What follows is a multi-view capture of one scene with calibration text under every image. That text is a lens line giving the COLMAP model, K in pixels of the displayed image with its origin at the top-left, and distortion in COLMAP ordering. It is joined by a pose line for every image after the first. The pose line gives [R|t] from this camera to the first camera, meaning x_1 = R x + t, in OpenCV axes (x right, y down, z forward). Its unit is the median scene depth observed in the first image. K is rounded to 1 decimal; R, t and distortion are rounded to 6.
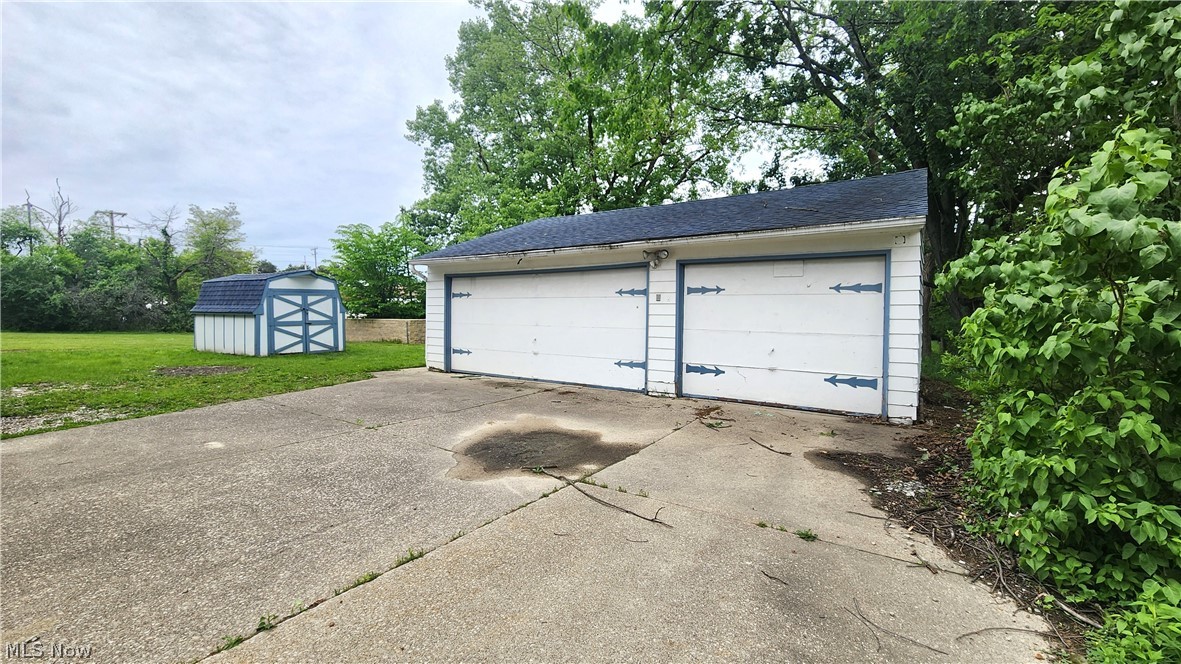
lens RADIAL K [[483.1, 0, 592.4], [0, 483.1, 329.8], [0, 0, 1]] dist [-0.002062, -0.000117]
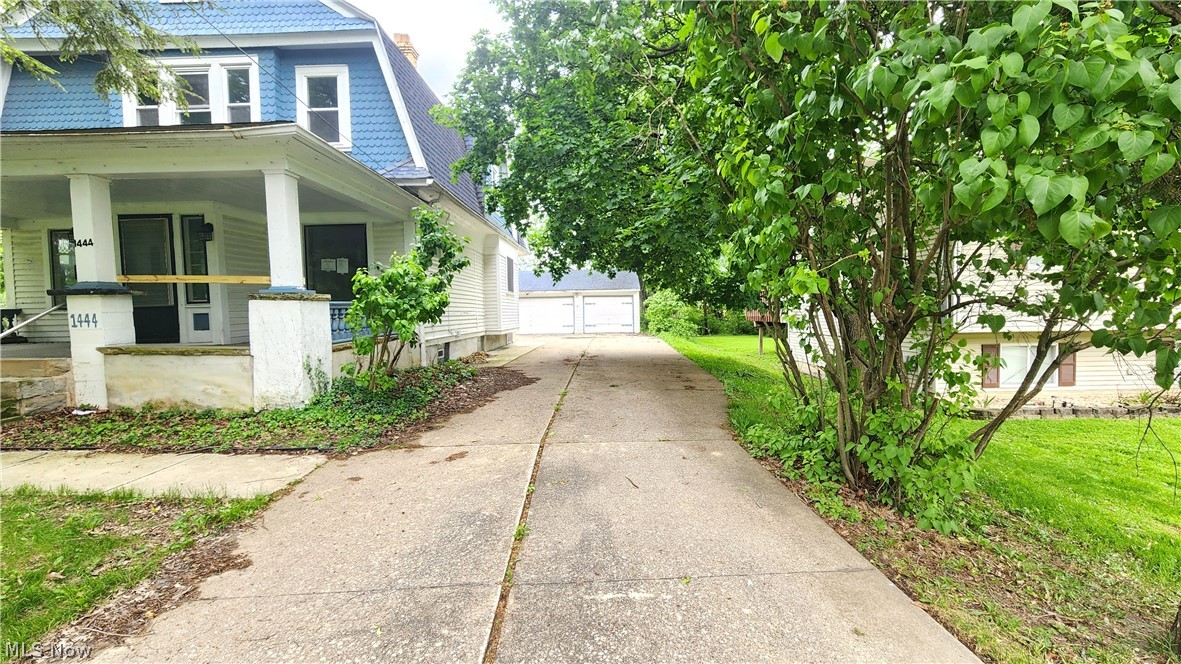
lens RADIAL K [[483.1, 0, 601.7], [0, 483.1, 328.9], [0, 0, 1]] dist [-0.002062, -0.000117]
pose [[0.833943, -0.040210, 0.550384, -1.660961], [0.042553, 0.999058, 0.008512, 0.077769], [-0.550208, 0.016322, 0.834868, -2.030934]]
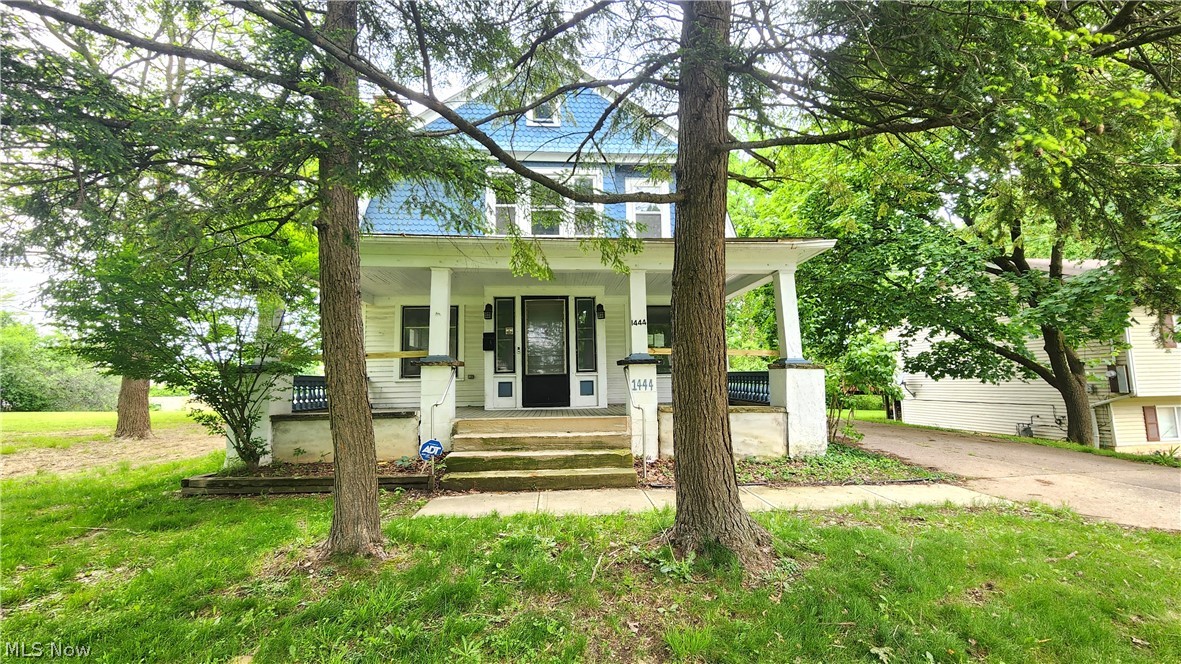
lens RADIAL K [[483.1, 0, 591.3], [0, 483.1, 331.3], [0, 0, 1]] dist [-0.002062, -0.000117]
pose [[0.775603, 0.047282, 0.629448, -2.528824], [0.045519, 0.990405, -0.130485, 0.053123], [-0.629578, 0.129856, 0.766009, -1.646035]]
